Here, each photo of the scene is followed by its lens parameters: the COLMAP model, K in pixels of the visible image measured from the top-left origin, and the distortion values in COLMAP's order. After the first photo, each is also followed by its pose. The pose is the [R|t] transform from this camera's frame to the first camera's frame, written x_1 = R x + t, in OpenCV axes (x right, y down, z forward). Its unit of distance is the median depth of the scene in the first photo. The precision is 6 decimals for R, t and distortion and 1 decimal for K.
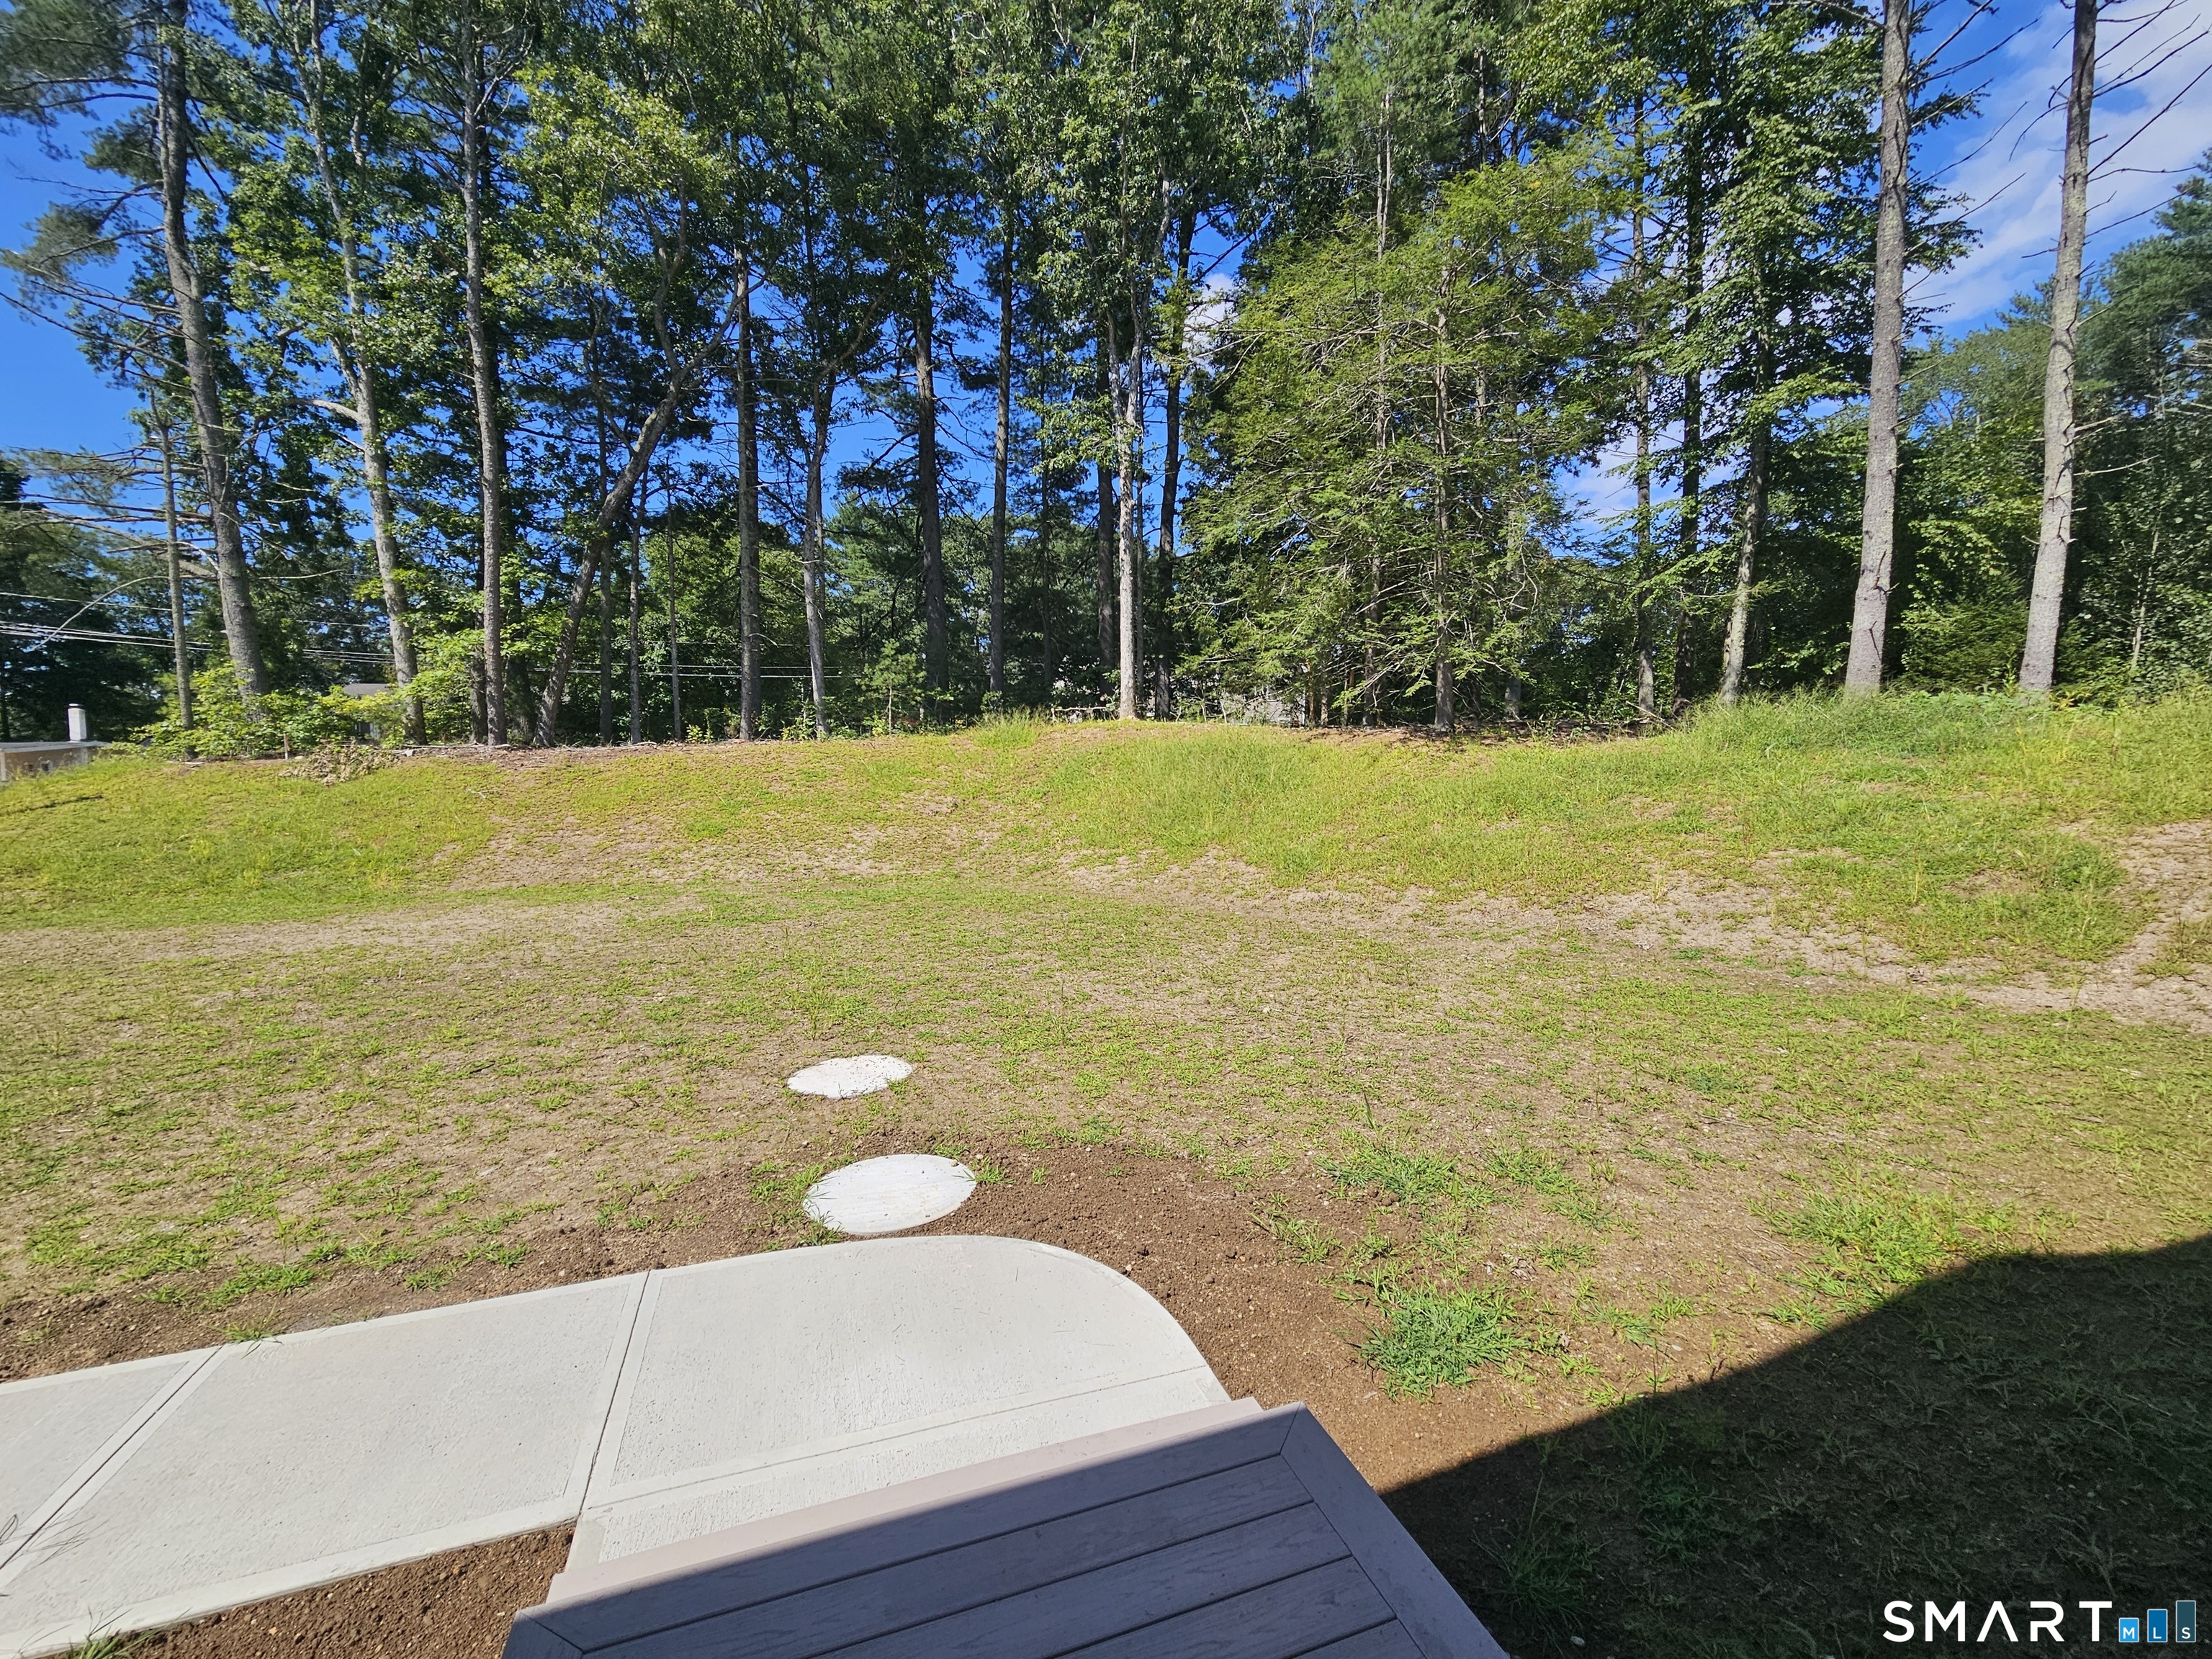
lens RADIAL K [[901.4, 0, 1103.9], [0, 901.4, 834.9], [0, 0, 1]] dist [-0.000555, 0.001321]
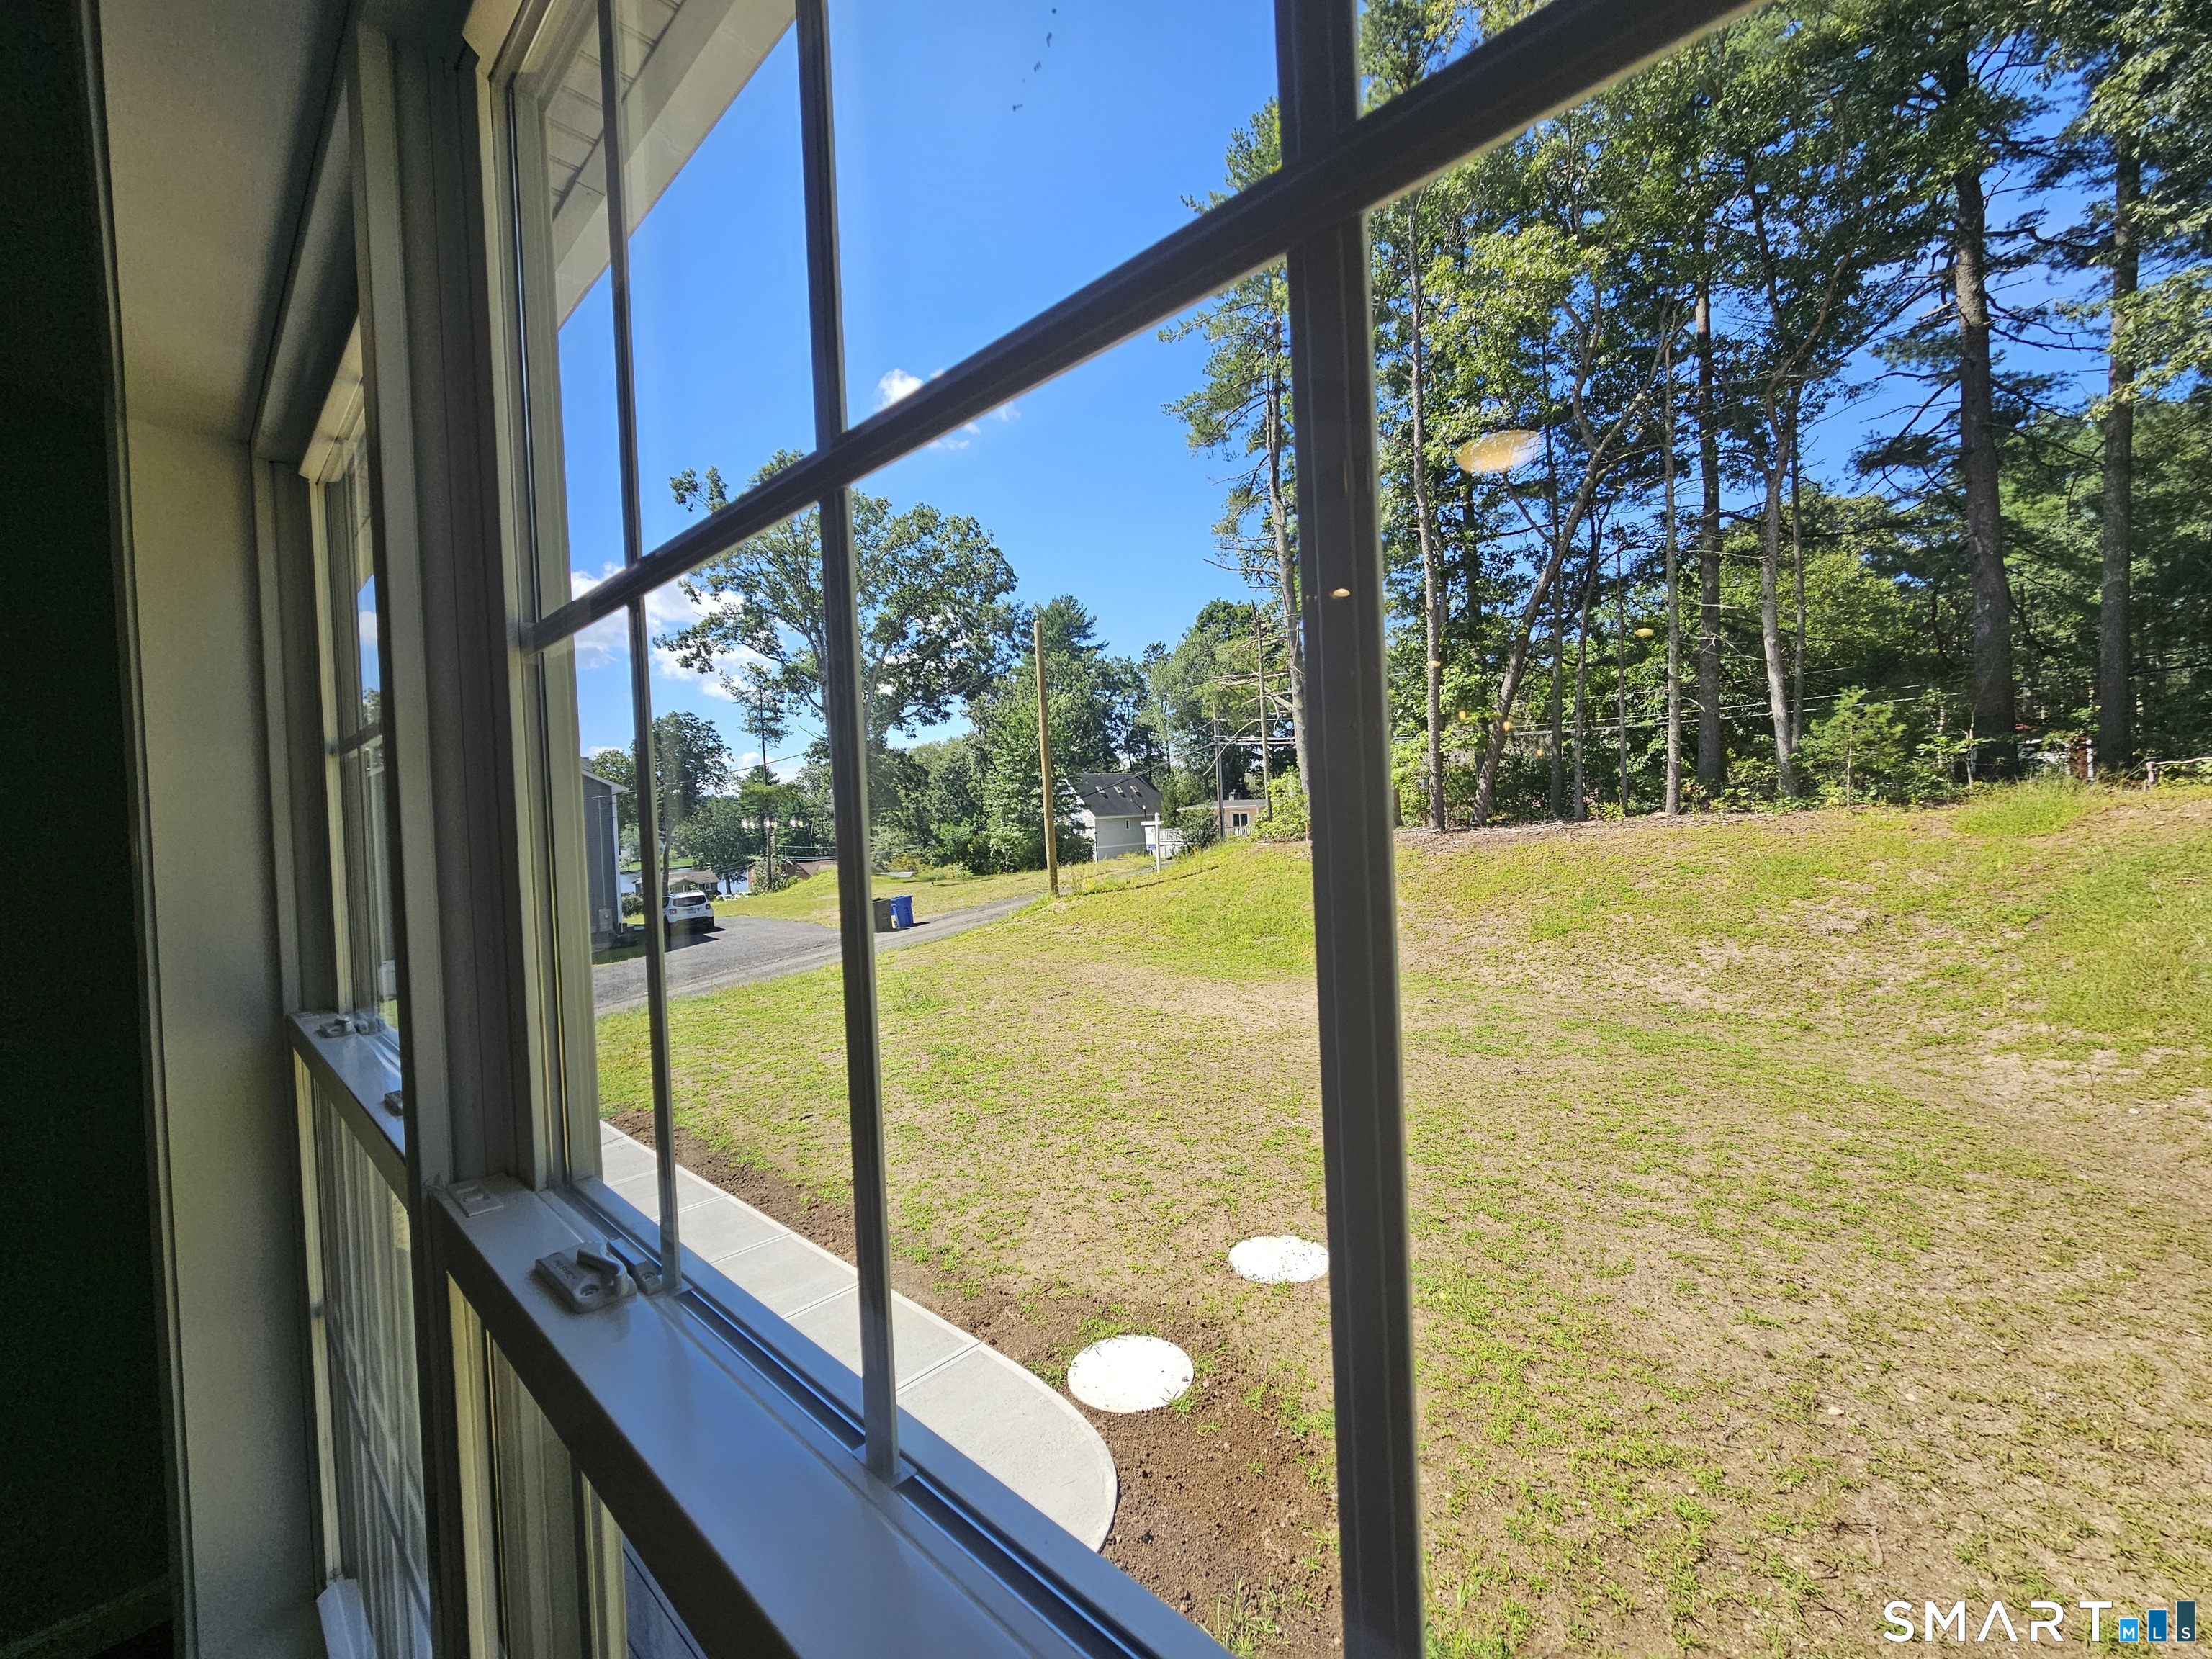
lens RADIAL K [[901.4, 0, 1101.5], [0, 901.4, 826.6], [0, 0, 1]] dist [-0.000555, 0.001321]
pose [[0.457939, -0.009627, -0.888932, 0.500309], [-0.019594, 0.999589, -0.020919, -0.199396], [0.888768, 0.026997, 0.457562, 0.200990]]
